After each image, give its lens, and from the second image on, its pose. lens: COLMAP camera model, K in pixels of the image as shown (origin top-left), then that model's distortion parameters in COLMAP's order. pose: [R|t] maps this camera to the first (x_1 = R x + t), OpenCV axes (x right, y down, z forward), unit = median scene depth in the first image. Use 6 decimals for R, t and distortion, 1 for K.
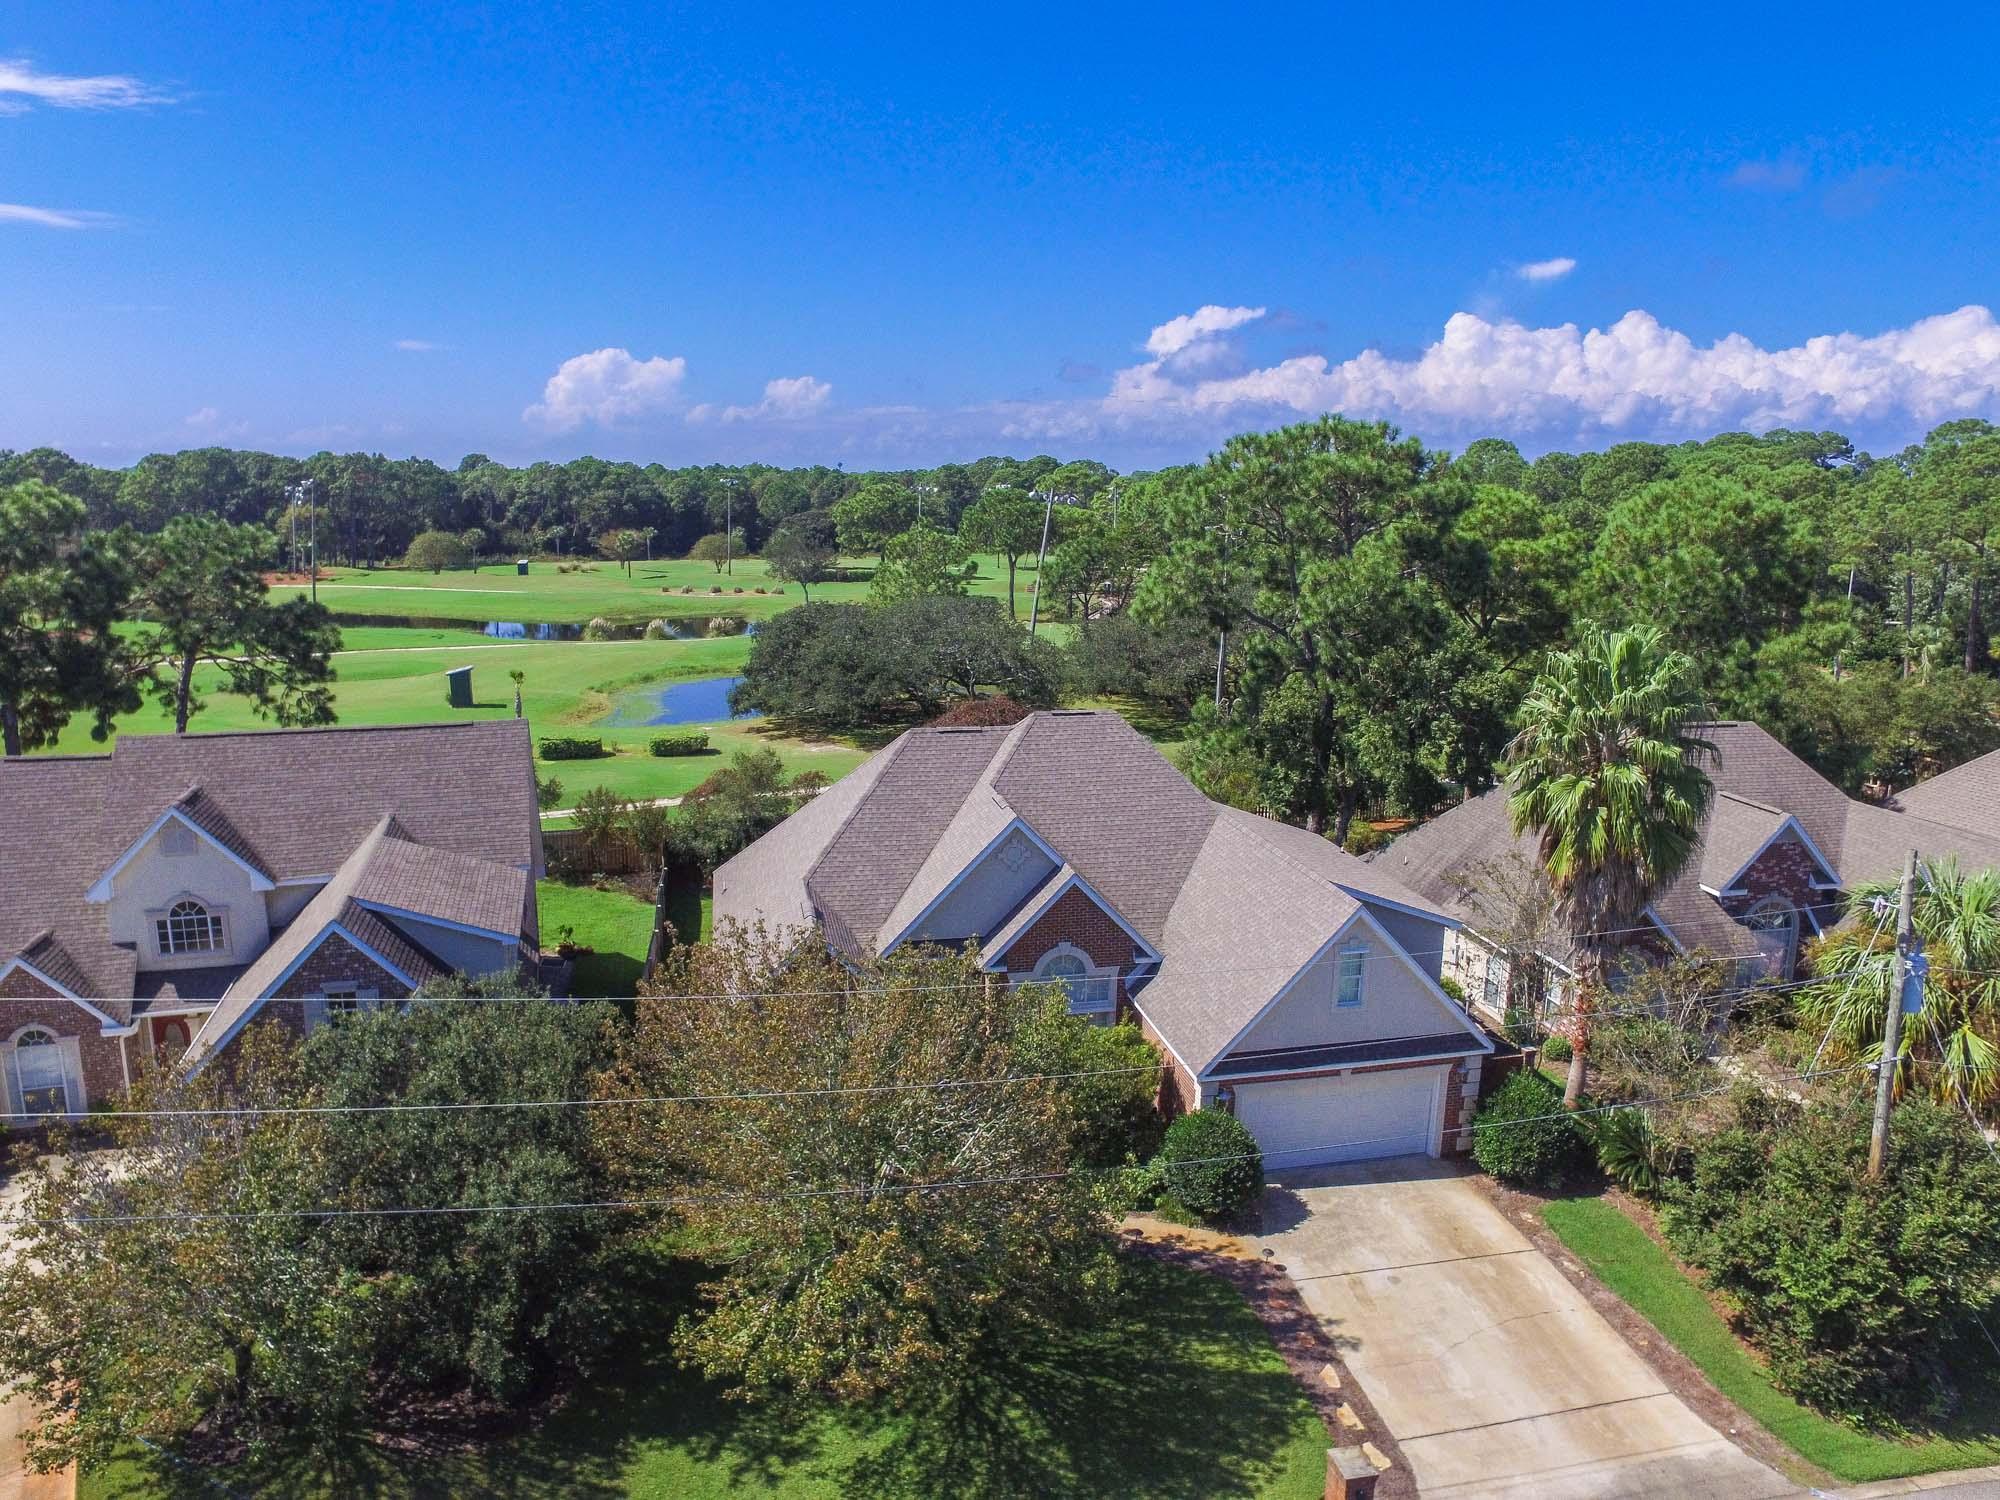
lens RADIAL K [[1362.9, 0, 994.6], [0, 1362.9, 742.5], [0, 0, 1]] dist [-0.124860, 0.102527]
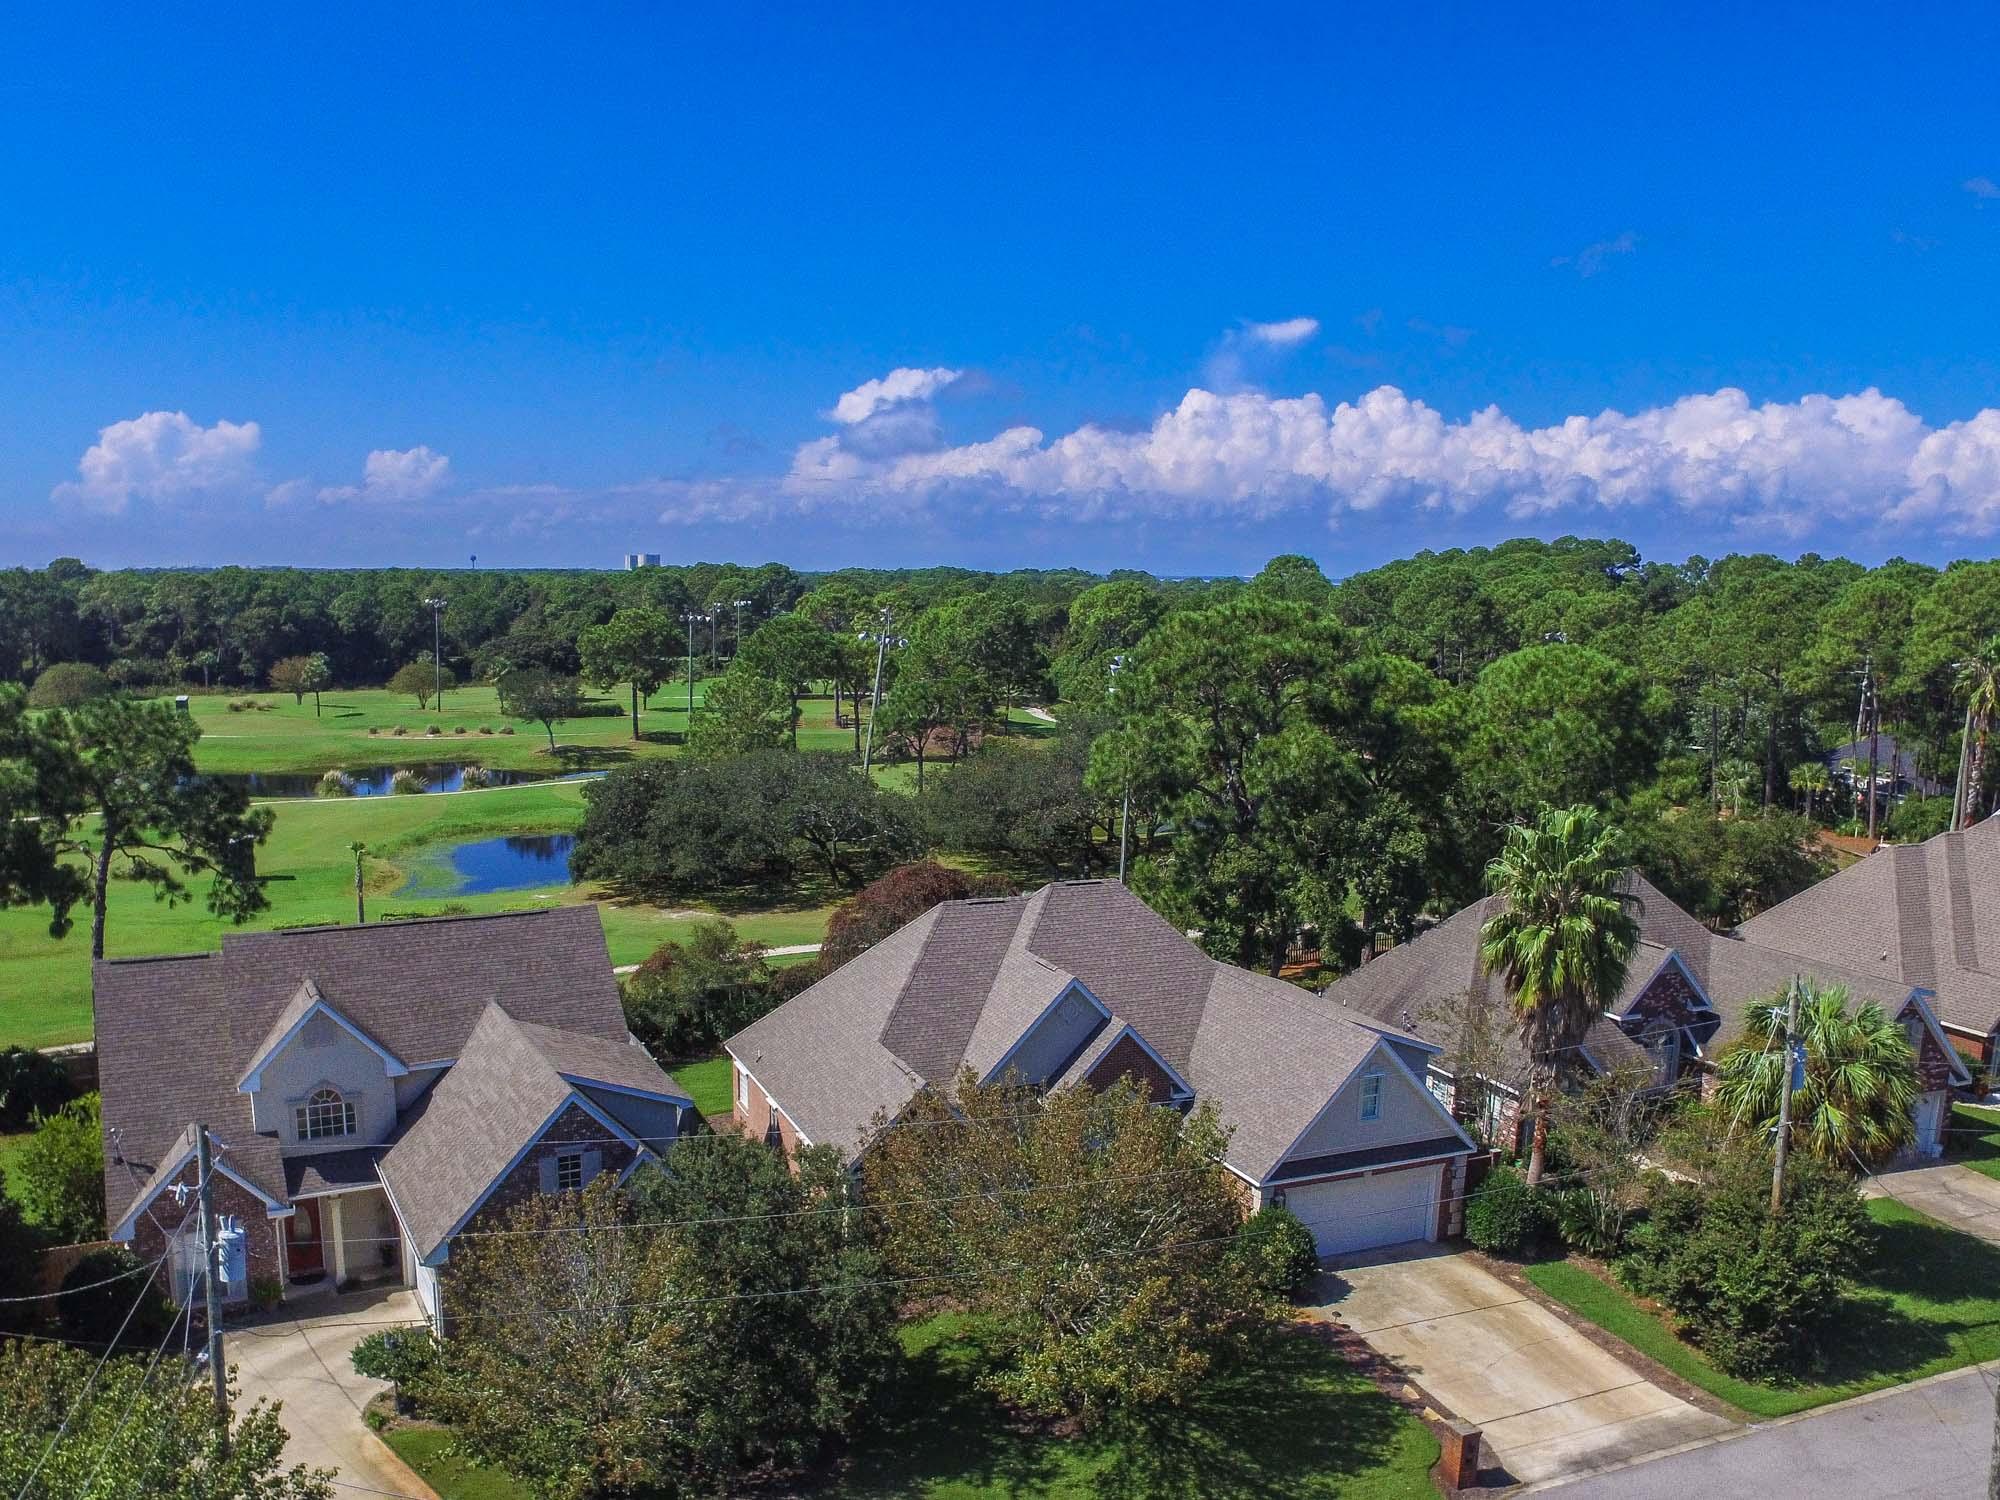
lens RADIAL K [[1623.5, 0, 952.6], [0, 1623.5, 885.2], [0, 0, 1]] dist [-0.135587, 0.142059]
pose [[0.984526, -0.031070, 0.172464, -0.321638], [0.031233, 0.999511, 0.001767, -0.029422], [-0.172434, 0.003647, 0.985014, -0.342373]]
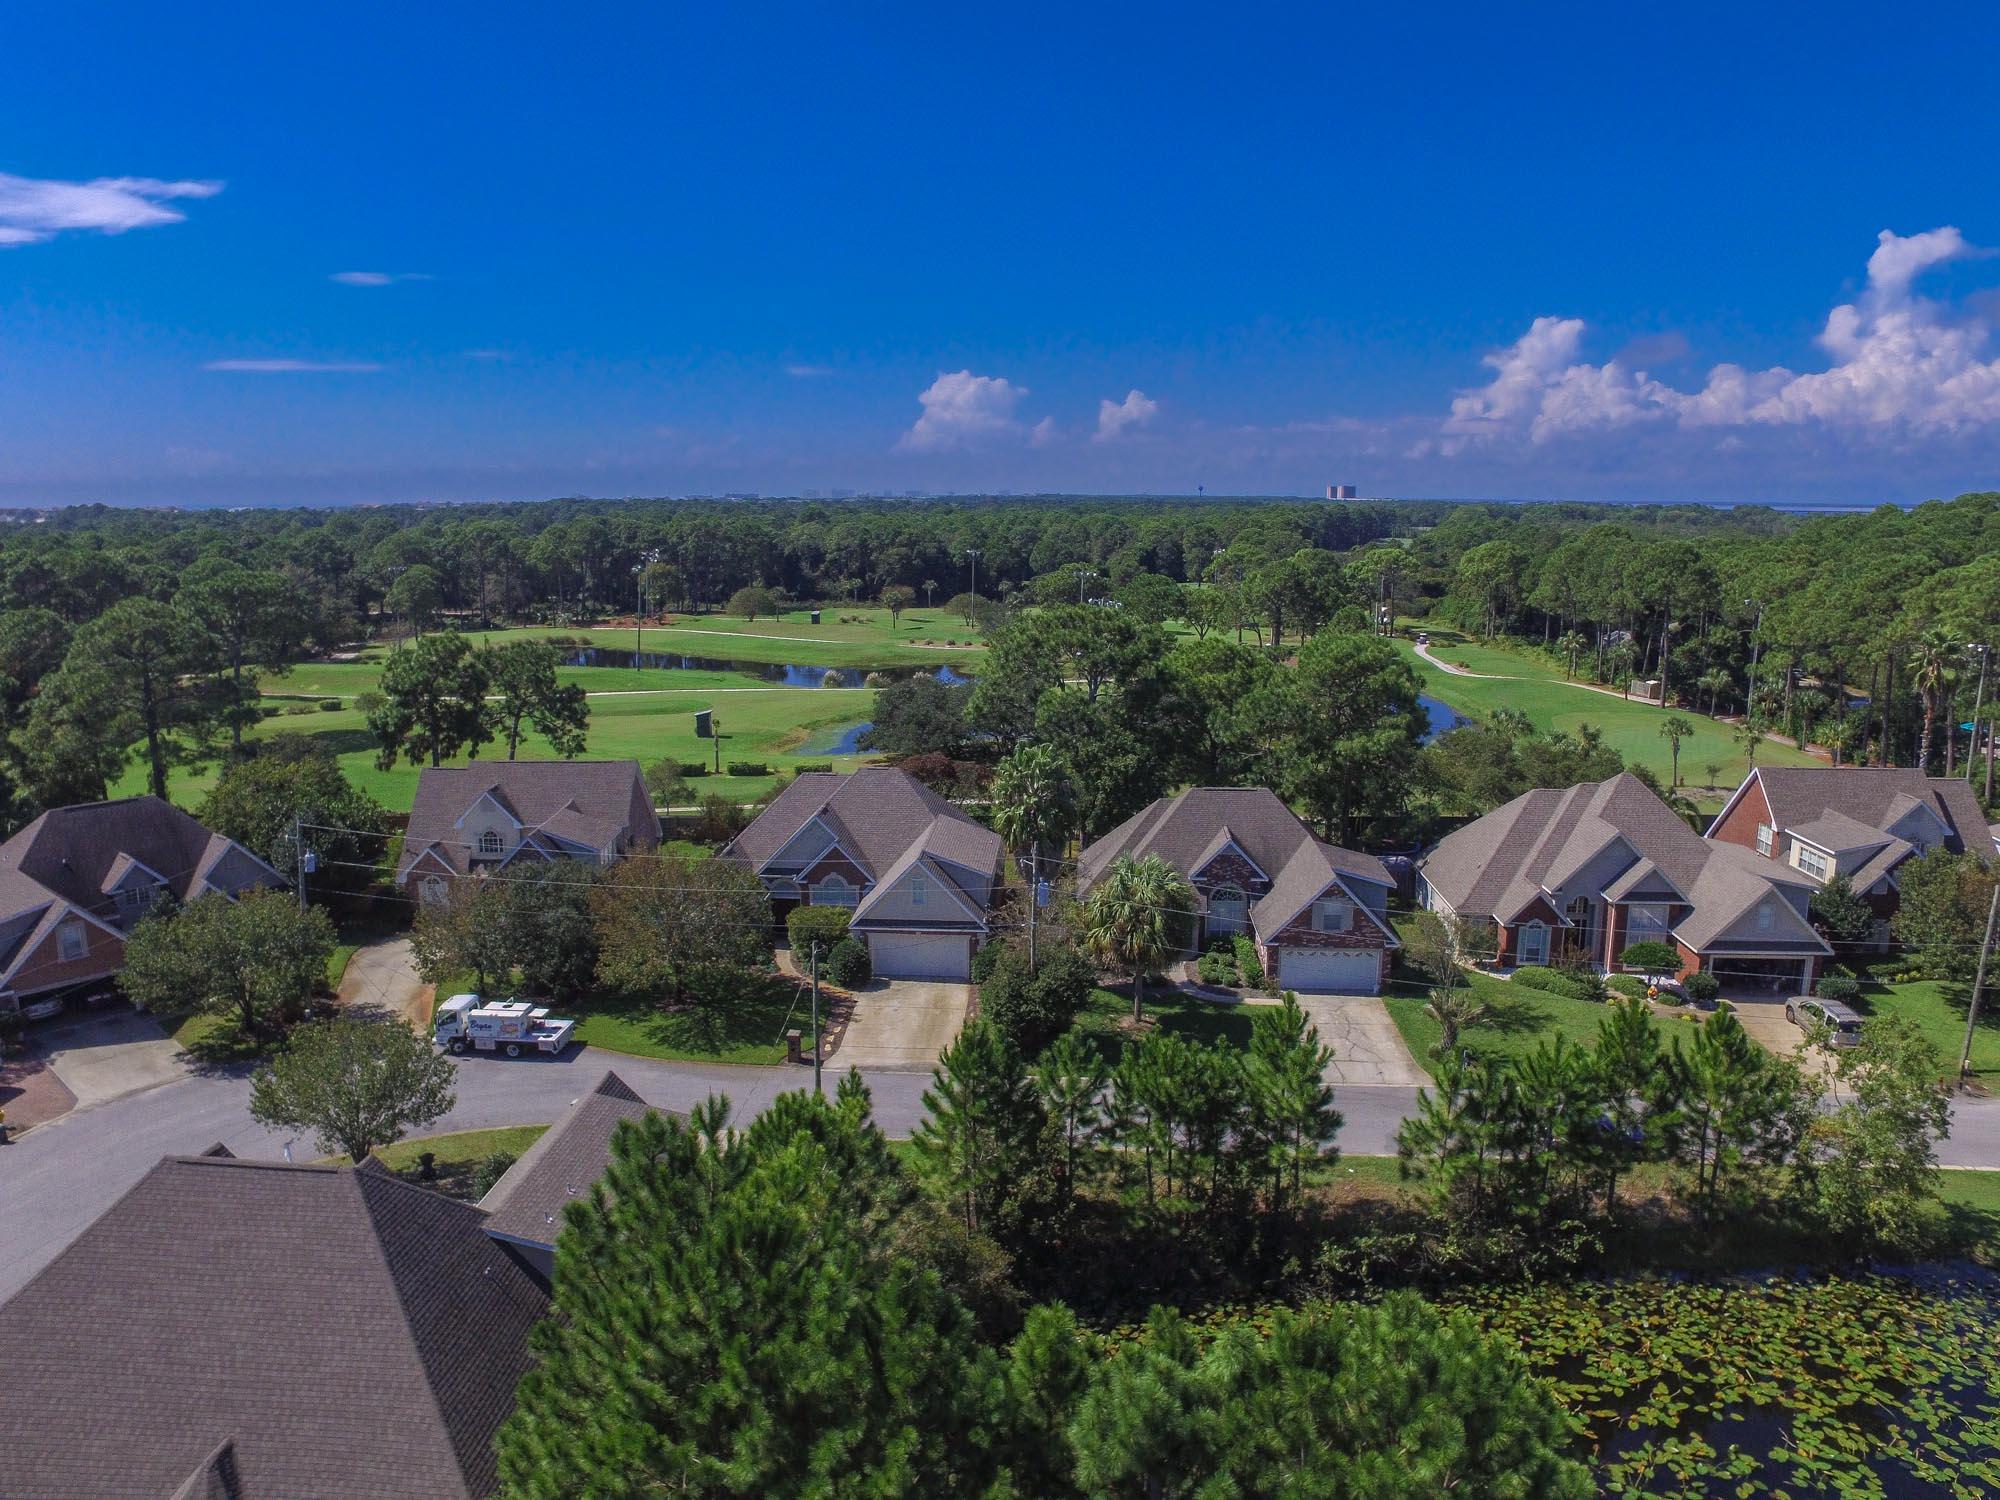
lens RADIAL K [[1362.9, 0, 994.6], [0, 1362.9, 742.5], [0, 0, 1]] dist [-0.124860, 0.102527]
pose [[0.964844, 0.039966, -0.259768, 0.891218], [-0.043800, 0.999000, -0.008984, -0.058854], [0.259149, 0.020046, 0.965629, -1.109816]]
